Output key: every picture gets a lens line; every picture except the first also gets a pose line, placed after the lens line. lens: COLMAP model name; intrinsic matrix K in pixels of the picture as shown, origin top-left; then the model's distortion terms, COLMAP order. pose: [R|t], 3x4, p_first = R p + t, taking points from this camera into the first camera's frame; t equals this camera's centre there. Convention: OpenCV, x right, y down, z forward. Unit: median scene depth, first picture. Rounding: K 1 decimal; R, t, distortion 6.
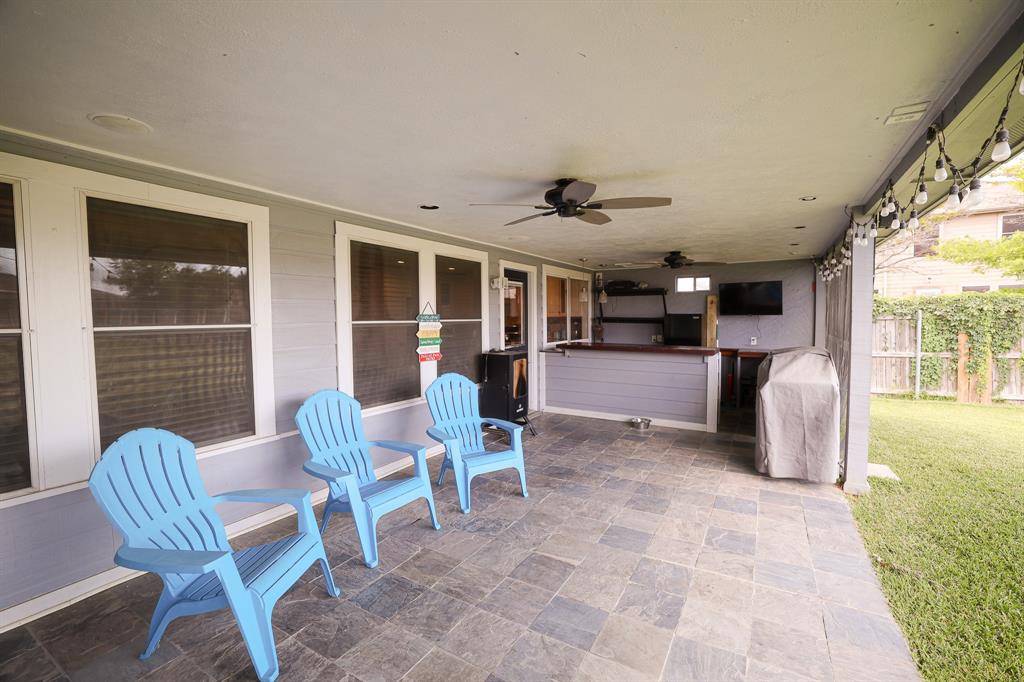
lens RADIAL K [[439.7, 0, 511.2], [0, 439.7, 339.5], [0, 0, 1]] dist [-0.038678, 0.009519]
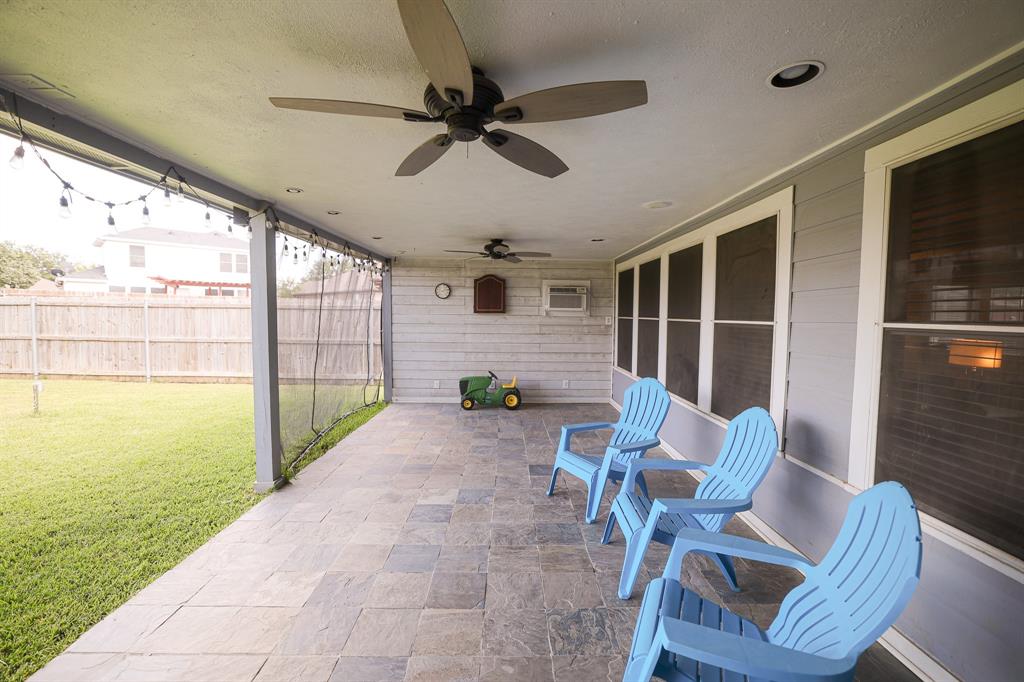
lens RADIAL K [[439.7, 0, 513.8], [0, 439.7, 340.1], [0, 0, 1]] dist [-0.038678, 0.009519]
pose [[-0.848947, 0.033133, -0.527438, 0.427305], [-0.027338, 0.993943, 0.106440, -0.092137], [0.527771, 0.104782, -0.842899, 1.728320]]
